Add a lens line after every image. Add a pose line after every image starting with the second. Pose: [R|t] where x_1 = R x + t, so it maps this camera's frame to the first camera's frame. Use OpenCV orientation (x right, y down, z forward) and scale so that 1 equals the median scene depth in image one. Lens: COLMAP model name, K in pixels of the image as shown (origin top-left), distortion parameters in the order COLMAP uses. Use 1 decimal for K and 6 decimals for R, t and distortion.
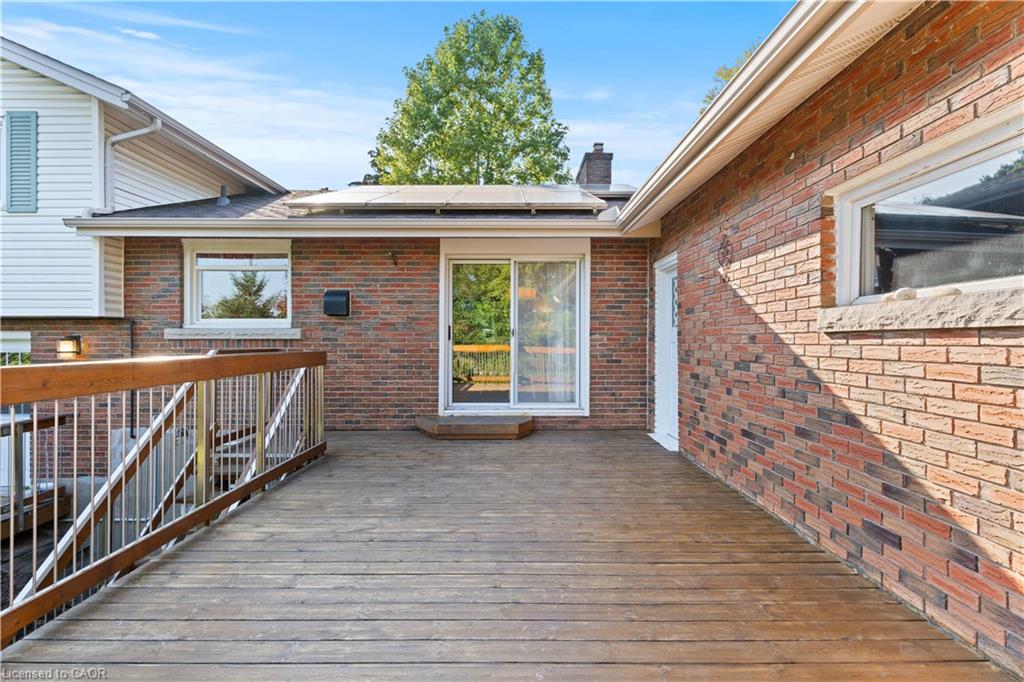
lens RADIAL K [[451.1, 0, 514.5], [0, 451.1, 341.6], [0, 0, 1]] dist [-0.004230, 0.002883]
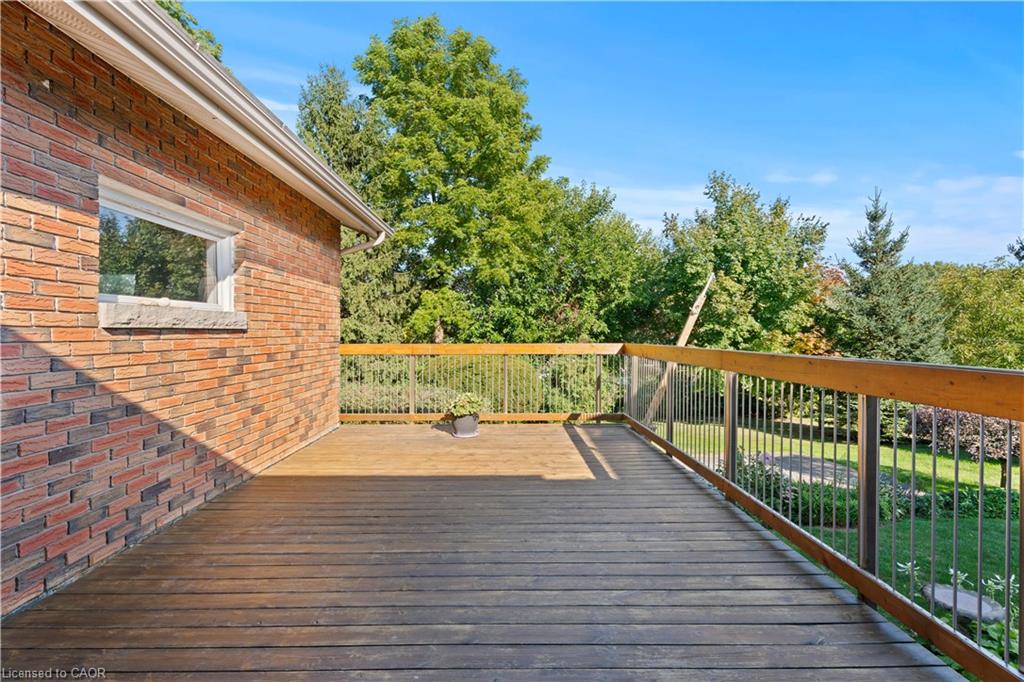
lens RADIAL K [[451.1, 0, 508.2], [0, 451.1, 337.8], [0, 0, 1]] dist [-0.004230, 0.002883]
pose [[-0.999998, -0.001476, 0.001614, -0.157130], [-0.001456, 0.999927, 0.012003, -0.012778], [-0.001632, 0.012001, -0.999927, 2.054235]]
